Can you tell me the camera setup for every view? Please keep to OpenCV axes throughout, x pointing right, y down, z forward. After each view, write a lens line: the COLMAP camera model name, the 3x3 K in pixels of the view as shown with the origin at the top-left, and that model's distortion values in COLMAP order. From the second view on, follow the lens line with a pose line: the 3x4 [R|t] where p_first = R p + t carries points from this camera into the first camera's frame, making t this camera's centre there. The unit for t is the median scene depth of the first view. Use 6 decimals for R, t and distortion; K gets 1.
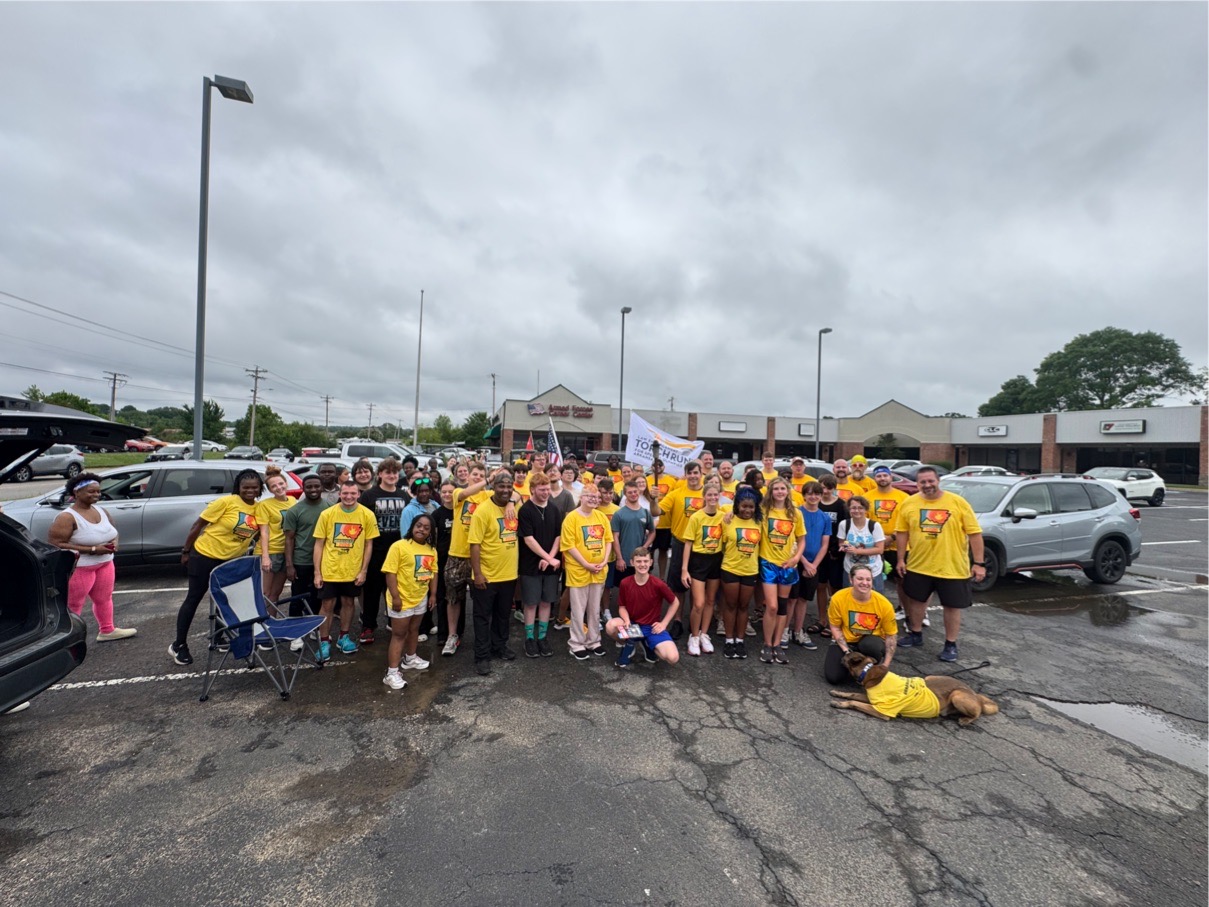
lens RADIAL K [[481.9, 0, 604.0], [0, 481.9, 450.6], [0, 0, 1]] dist [-0.004160, 0.000839]
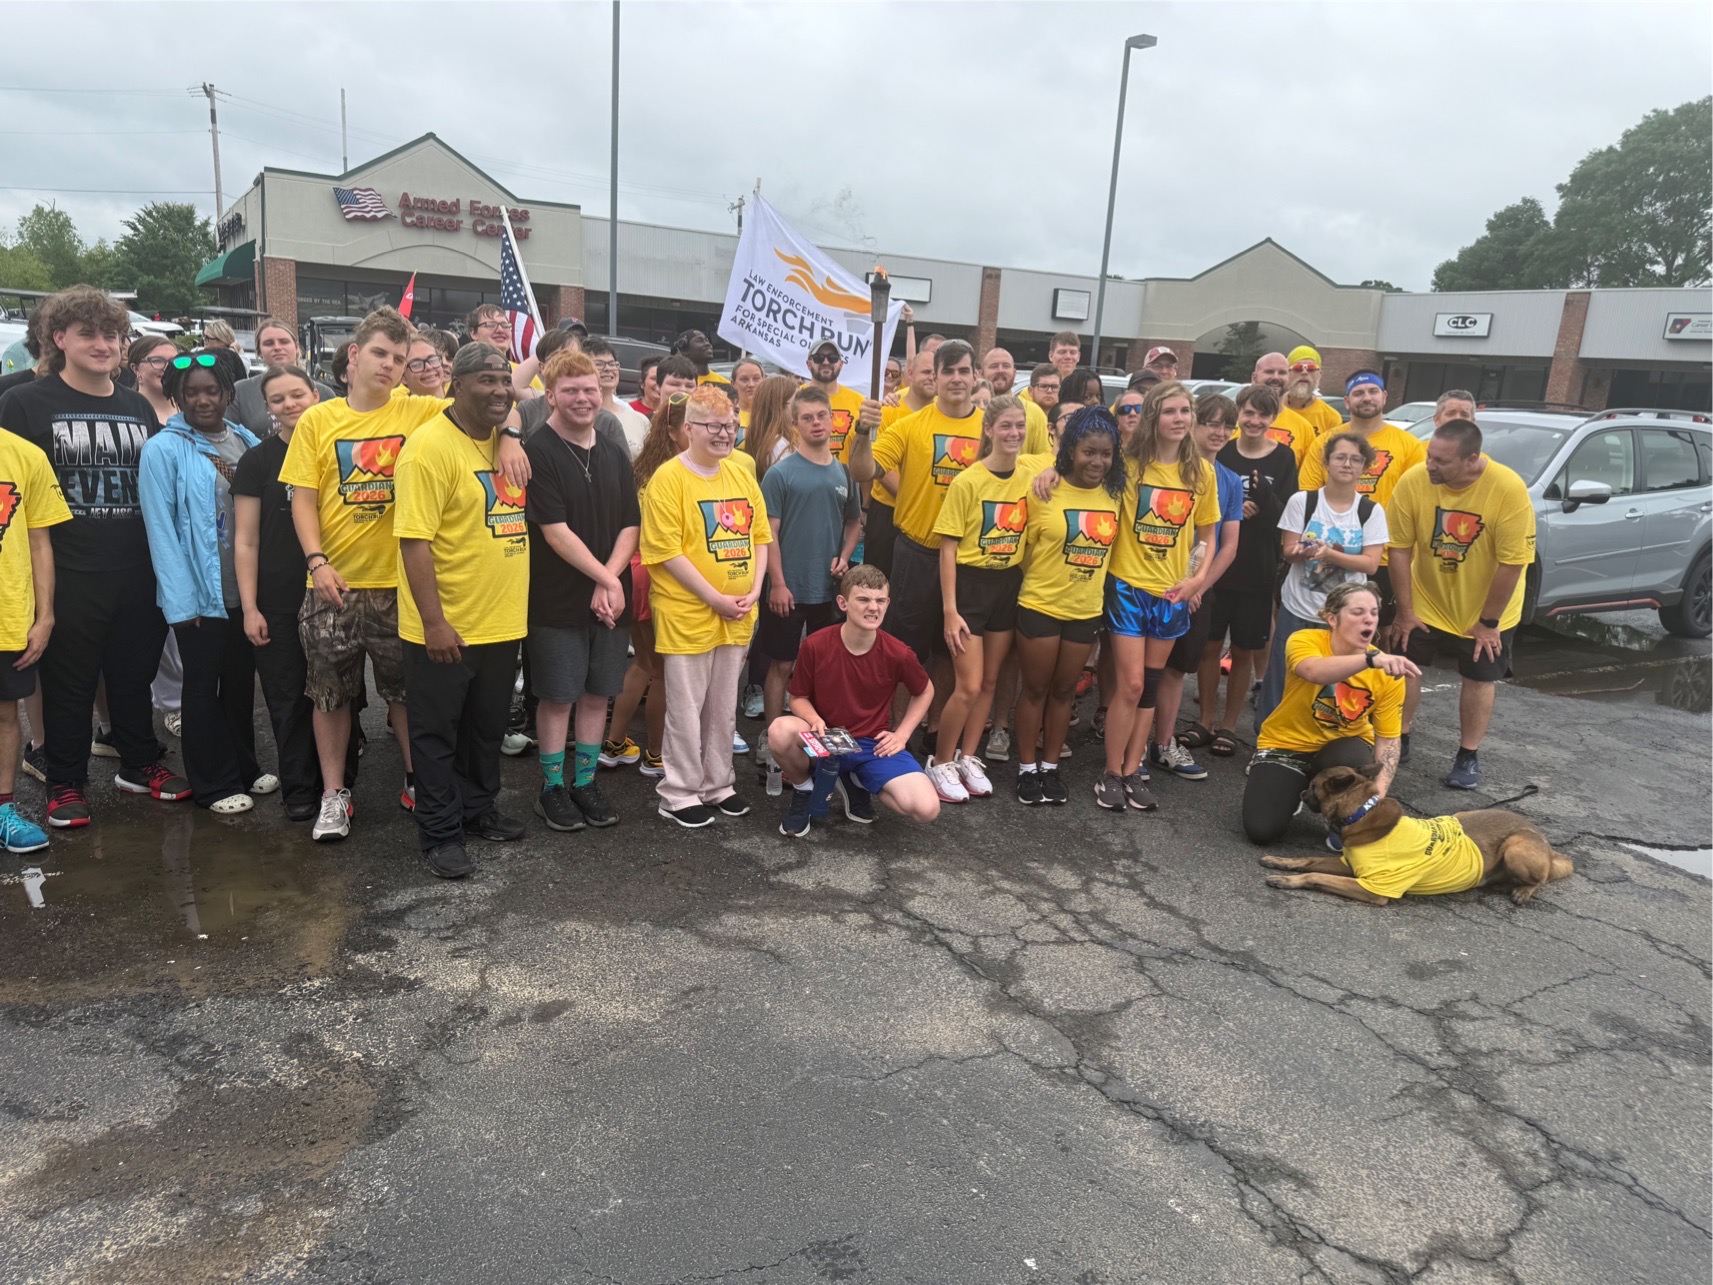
lens RADIAL K [[1219.2, 0, 860.3], [0, 1219.2, 644.1], [0, 0, 1]] dist [0.014118, -0.013936]
pose [[0.968746, -0.020908, 0.247170, -0.185747], [-0.038352, 0.971835, 0.232522, 0.047947], [-0.245070, -0.234734, 0.940660, 0.049579]]
